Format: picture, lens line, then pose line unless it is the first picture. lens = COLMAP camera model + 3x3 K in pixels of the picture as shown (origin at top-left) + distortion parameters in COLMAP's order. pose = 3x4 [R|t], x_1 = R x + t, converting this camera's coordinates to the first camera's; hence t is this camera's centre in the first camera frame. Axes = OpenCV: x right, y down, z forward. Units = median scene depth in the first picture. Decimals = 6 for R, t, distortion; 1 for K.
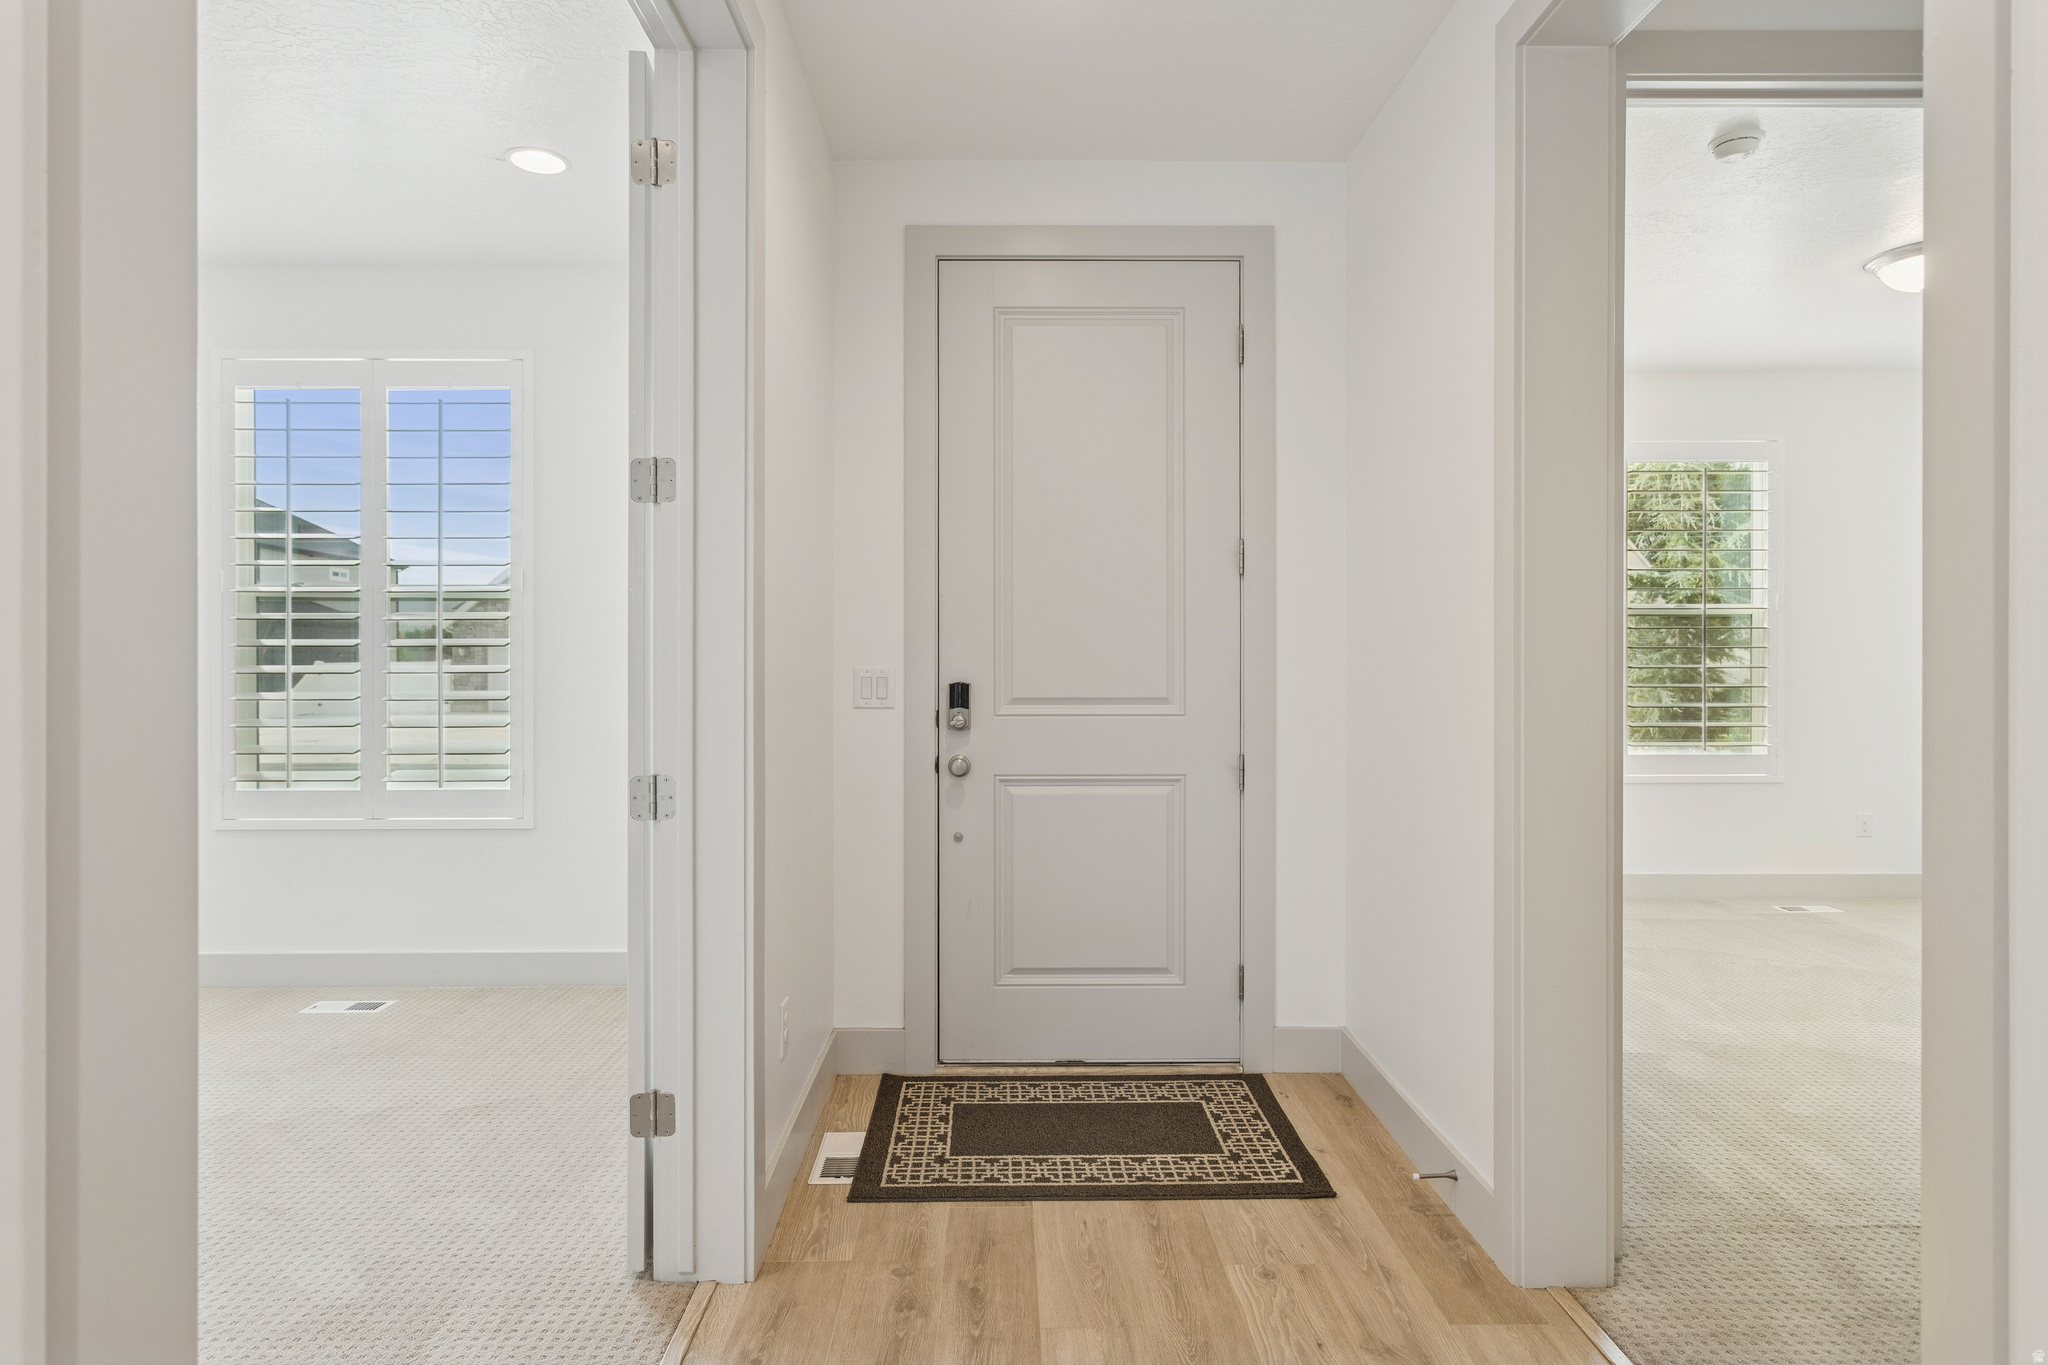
lens RADIAL K [[1106.5, 0, 1028.2], [0, 1106.5, 663.0], [0, 0, 1]] dist [0.000379, 0.003782]
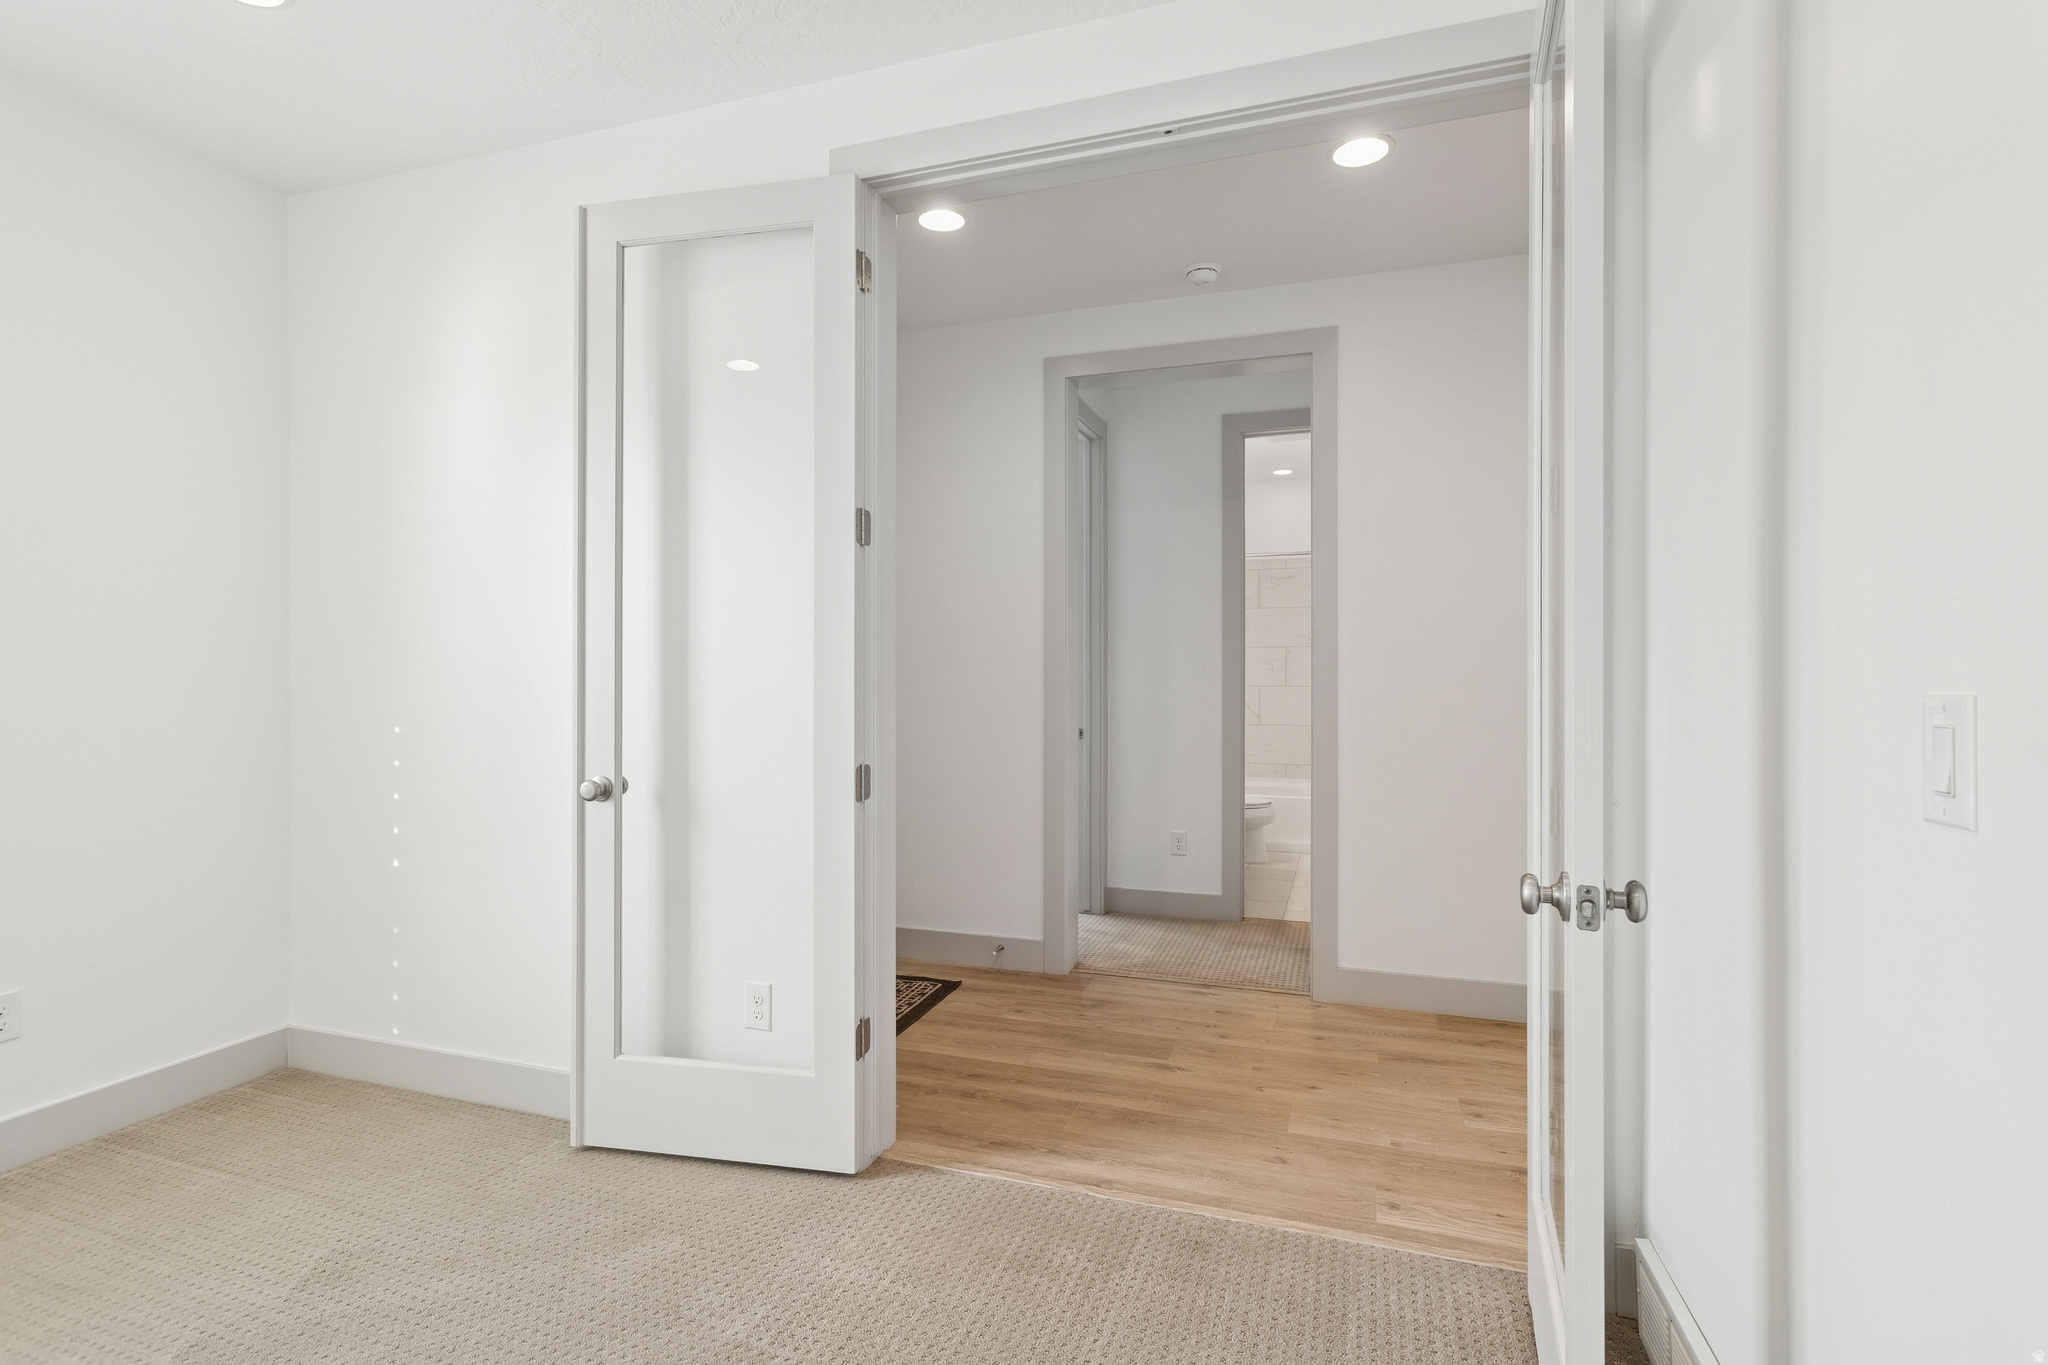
lens RADIAL K [[970.9, 0, 1017.7], [0, 970.9, 683.4], [0, 0, 1]] dist [0.009305, 0.000479]
pose [[0.318089, 0.002574, 0.948057, -1.384000], [-0.012762, 0.999917, 0.001567, 0.005711], [-0.947975, -0.012598, 0.318095, 0.519446]]
